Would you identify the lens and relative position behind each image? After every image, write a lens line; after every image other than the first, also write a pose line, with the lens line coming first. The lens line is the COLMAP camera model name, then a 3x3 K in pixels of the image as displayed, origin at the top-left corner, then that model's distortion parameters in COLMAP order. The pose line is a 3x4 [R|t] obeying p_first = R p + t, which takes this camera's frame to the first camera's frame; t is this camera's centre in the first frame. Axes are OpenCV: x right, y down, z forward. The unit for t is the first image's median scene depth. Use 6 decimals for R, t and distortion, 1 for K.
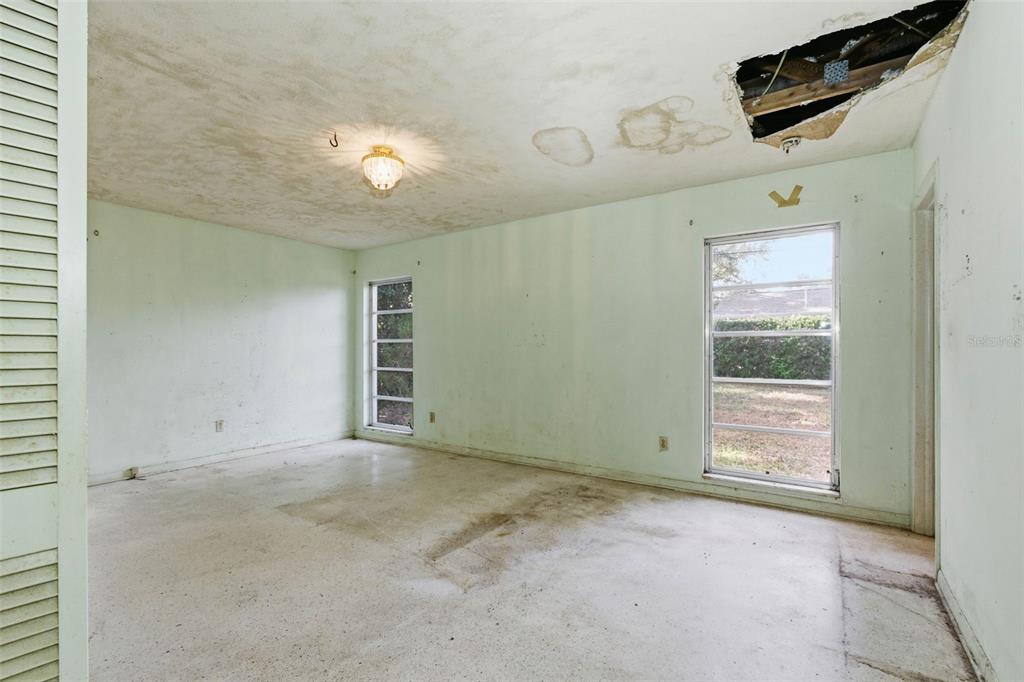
lens RADIAL K [[464.7, 0, 509.0], [0, 464.7, 348.3], [0, 0, 1]] dist [0.003452, 0.000114]
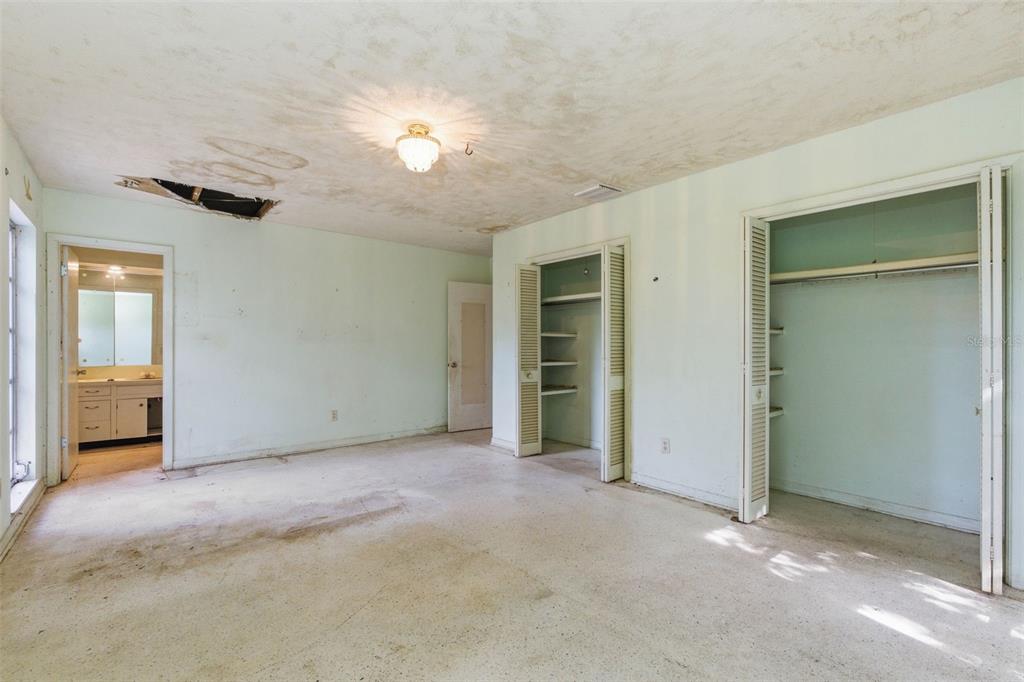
lens RADIAL K [[464.7, 0, 512.0], [0, 464.7, 344.0], [0, 0, 1]] dist [0.003452, 0.000114]
pose [[-0.962677, 0.001915, 0.270645, -0.664245], [0.001573, 0.999998, -0.001480, -0.000174], [-0.270647, -0.000999, -0.962678, 1.750863]]
